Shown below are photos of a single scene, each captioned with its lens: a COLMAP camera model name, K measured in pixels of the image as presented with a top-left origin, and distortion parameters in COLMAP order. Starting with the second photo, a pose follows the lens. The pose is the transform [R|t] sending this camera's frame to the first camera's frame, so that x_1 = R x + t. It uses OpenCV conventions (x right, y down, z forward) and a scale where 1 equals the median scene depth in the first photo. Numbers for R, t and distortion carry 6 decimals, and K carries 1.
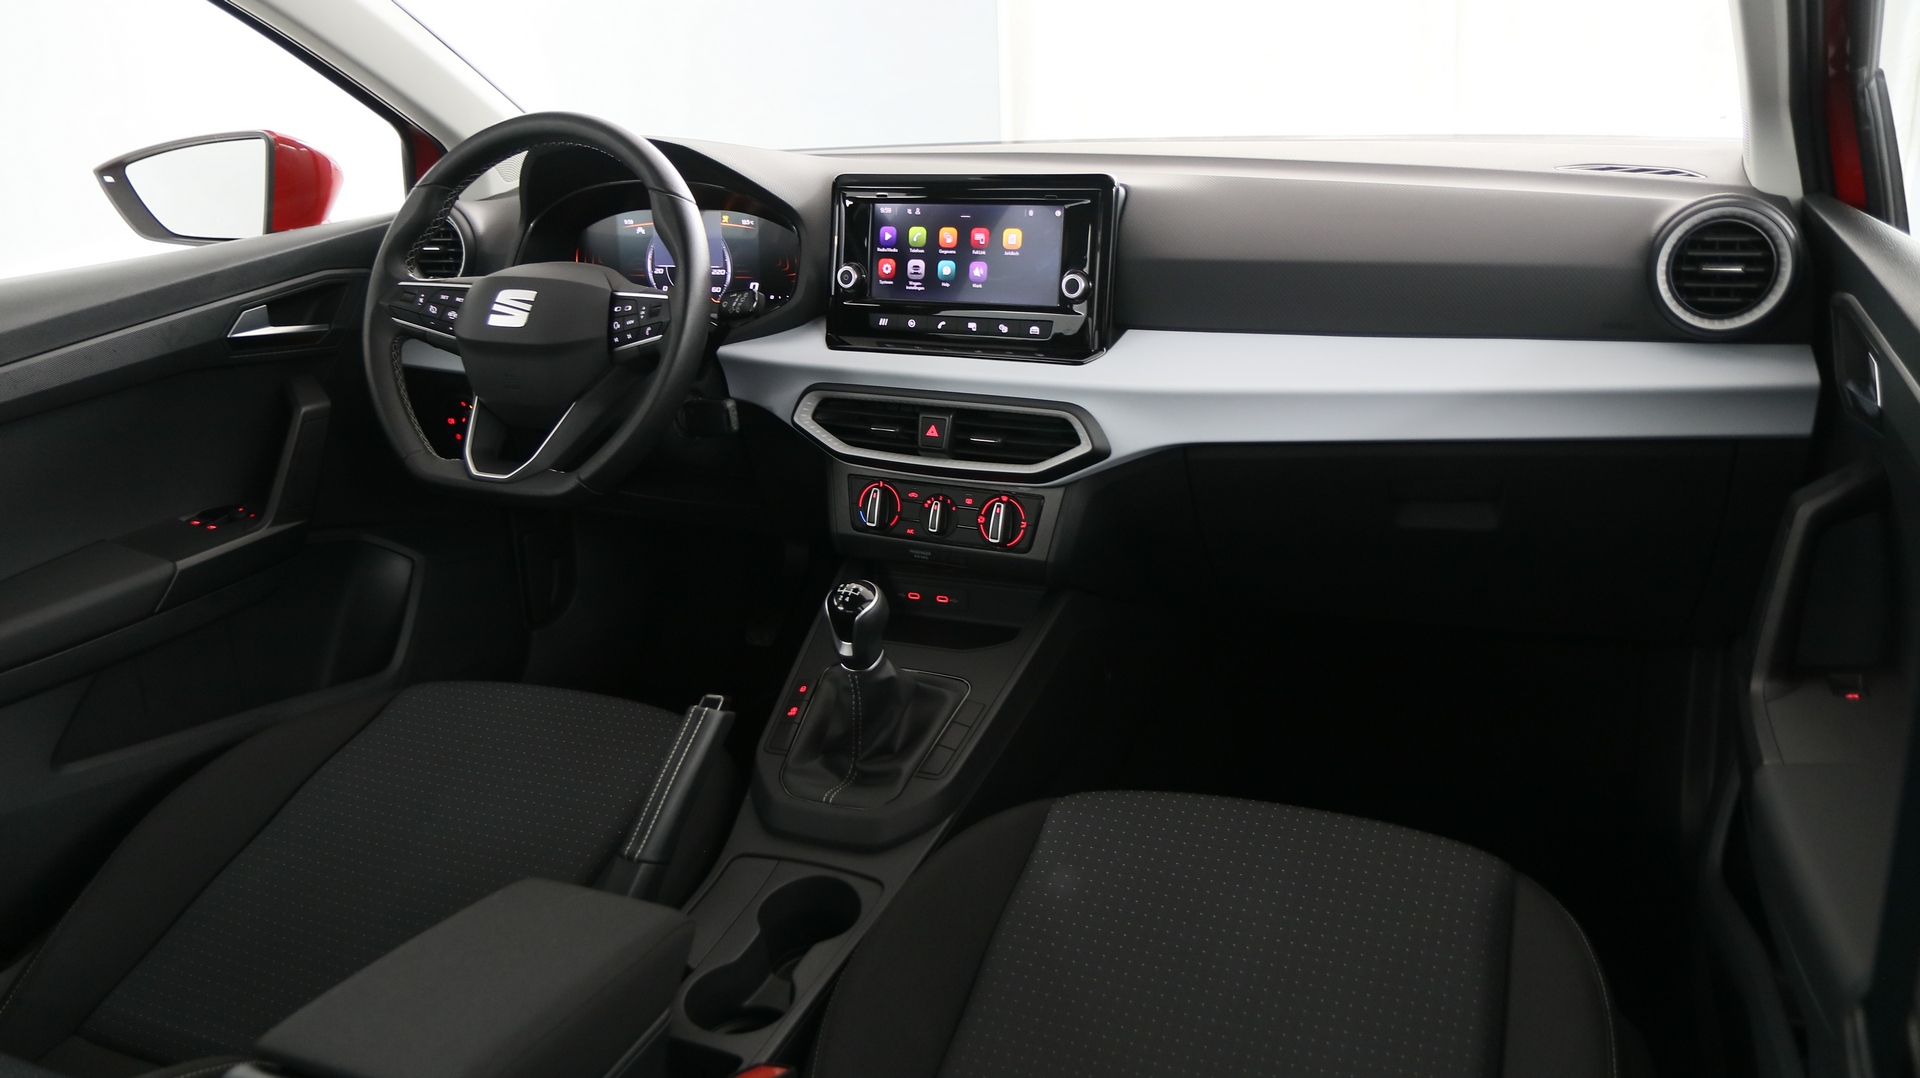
lens RADIAL K [[1530.1, 0, 967.0], [0, 1530.1, 541.3], [0, 0, 1]] dist [-0.010613, 0.027166]
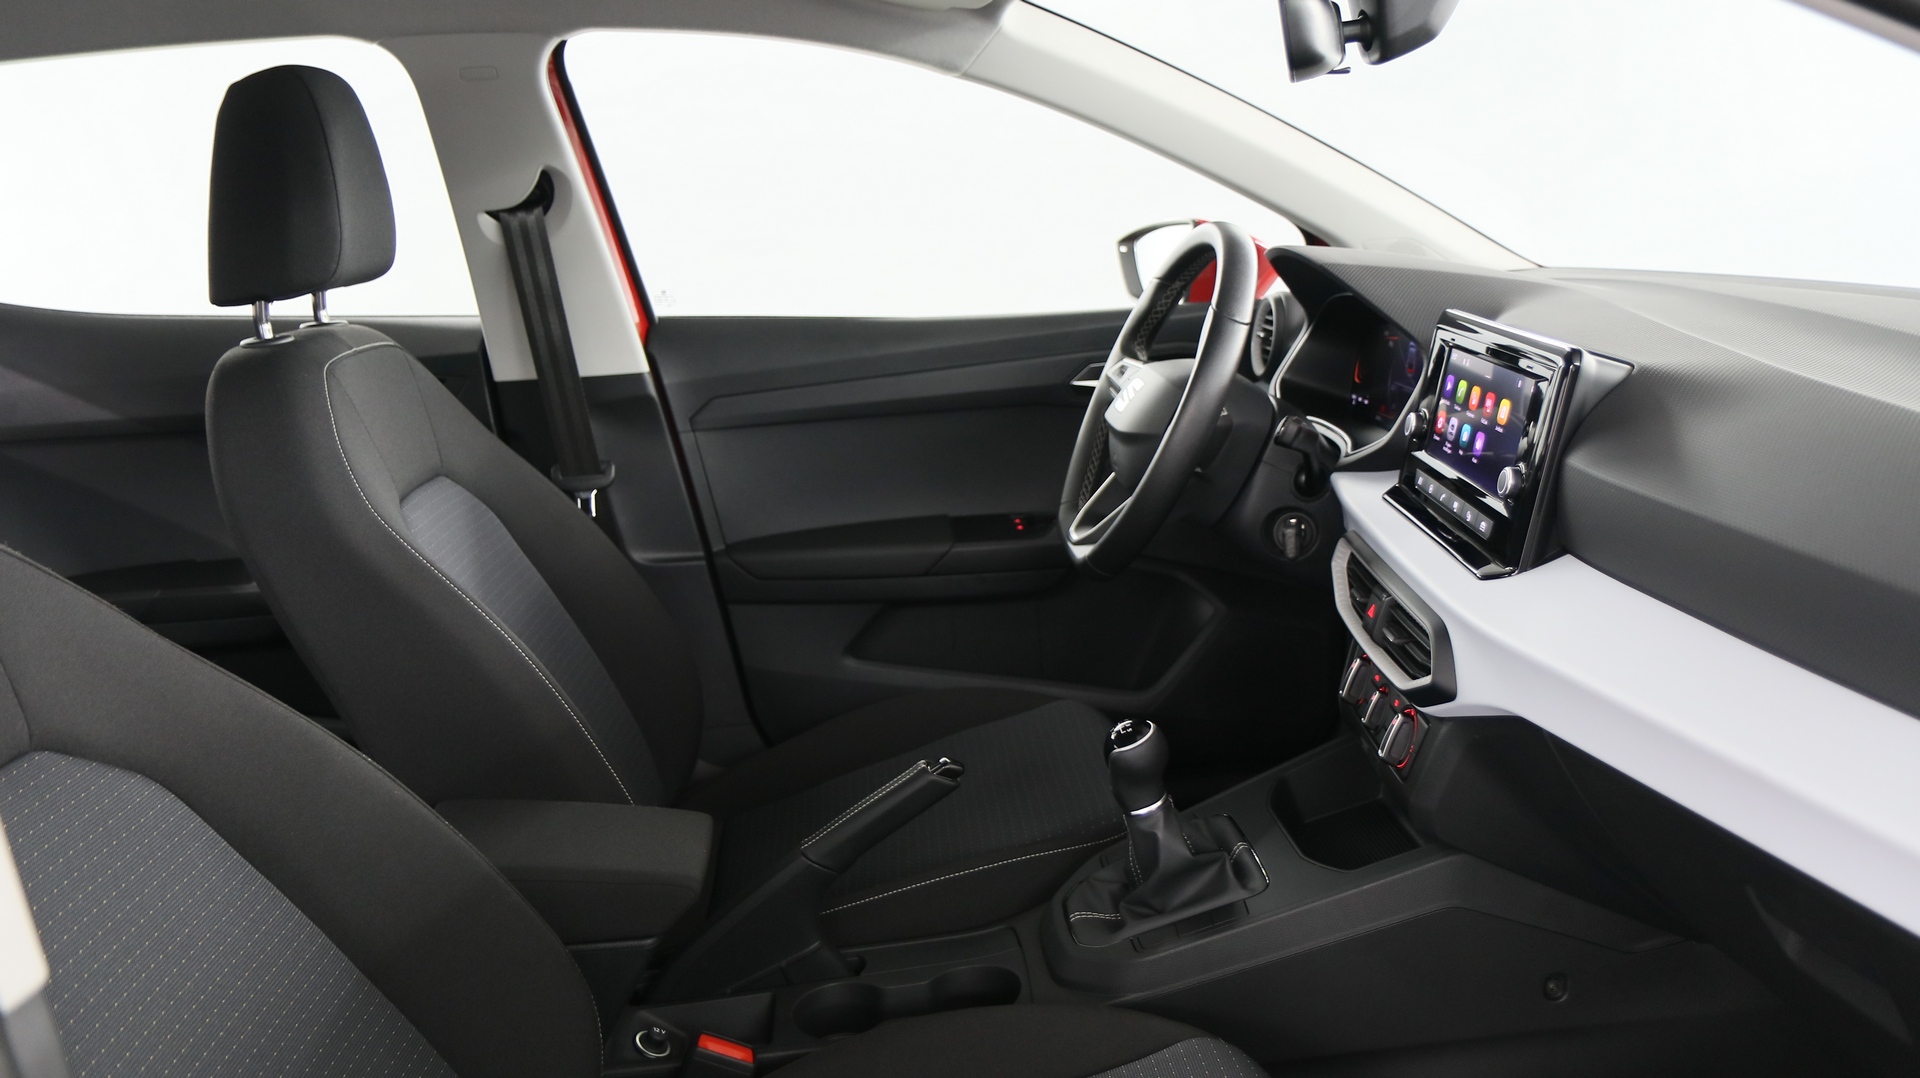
lens RADIAL K [[1530.1, 0, 963.4], [0, 1530.1, 527.1], [0, 0, 1]] dist [-0.010613, 0.027166]
pose [[0.430114, 0.234432, -0.871805, 0.608026], [-0.256918, 0.957550, 0.130736, -0.167168], [0.865445, 0.167751, 0.472086, 0.370233]]
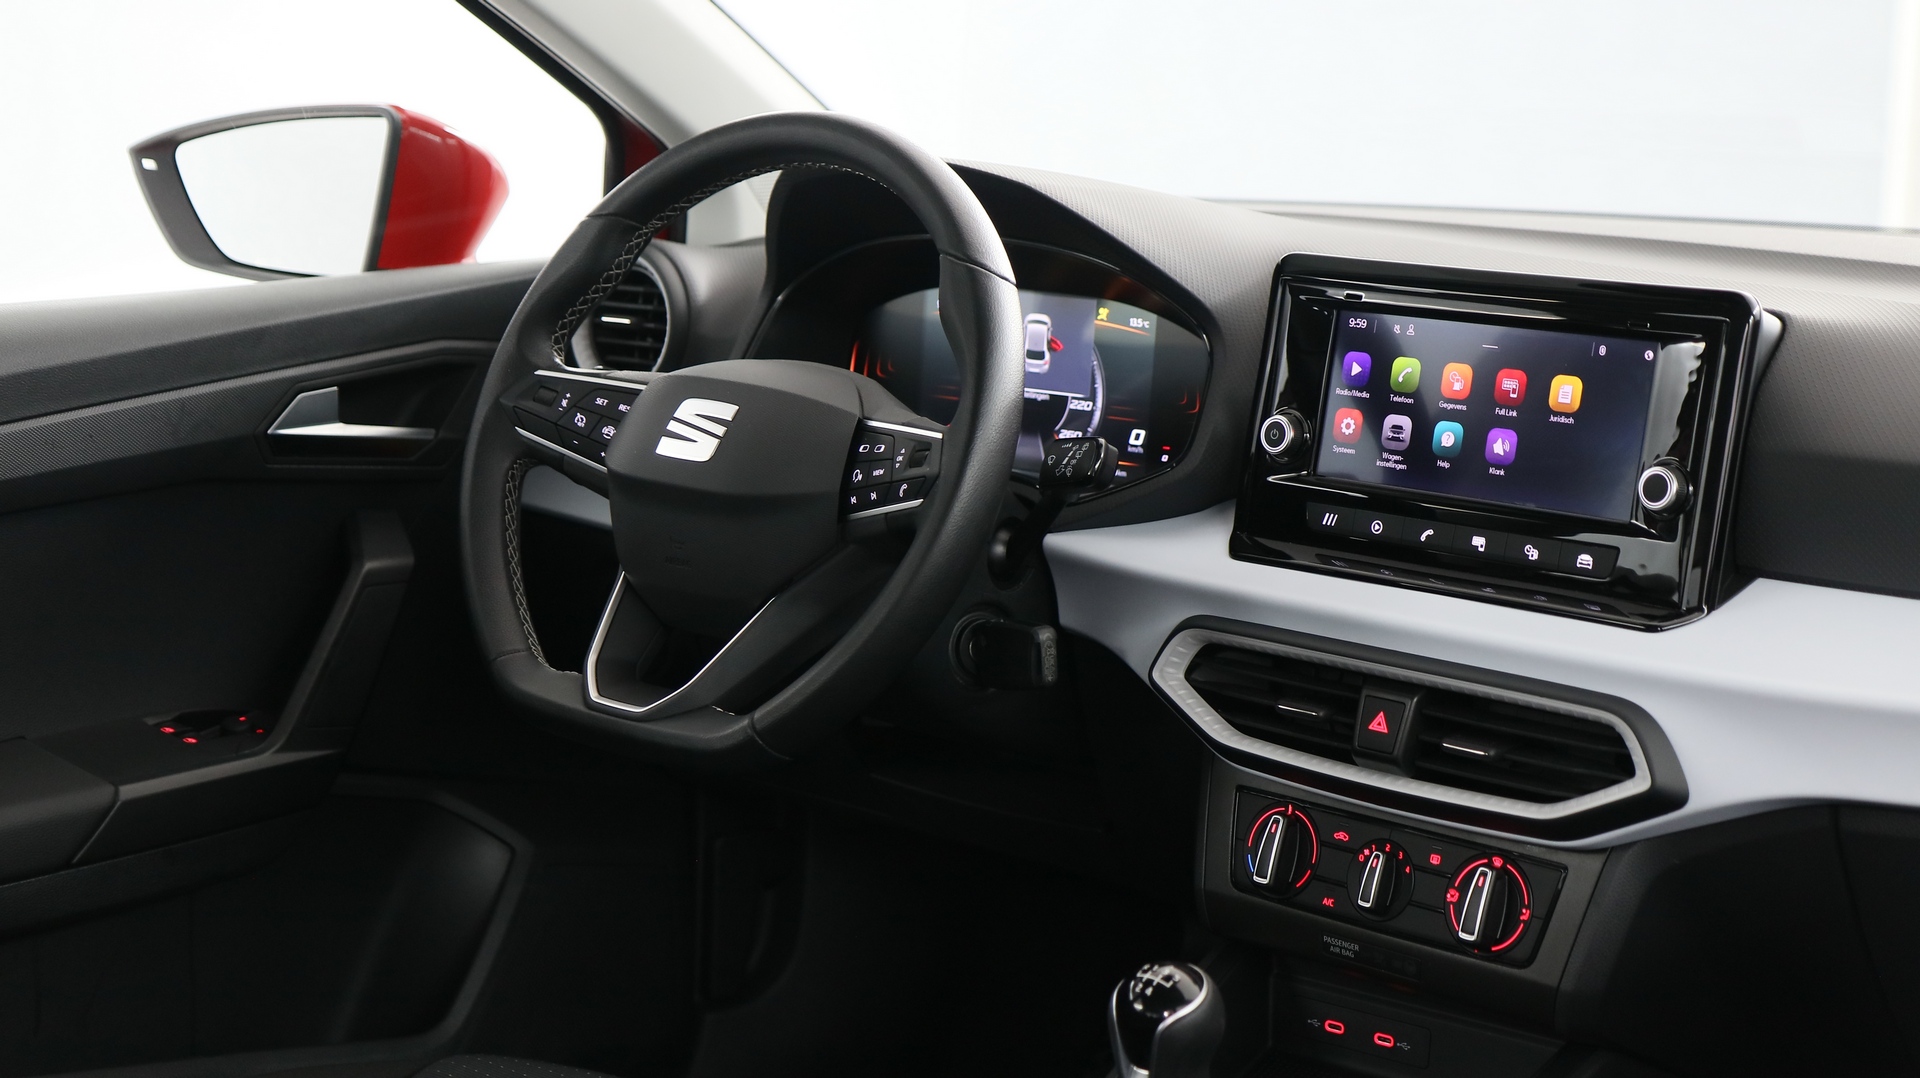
lens RADIAL K [[3274.4, 0, 968.0], [0, 3274.4, 546.4], [0, 0, 1]] dist [0.067317, 0.000000]
pose [[0.954003, 0.105077, -0.280781, 0.156536], [-0.142904, 0.982703, -0.117784, 0.025092], [0.263548, 0.152491, 0.952517, -0.165549]]
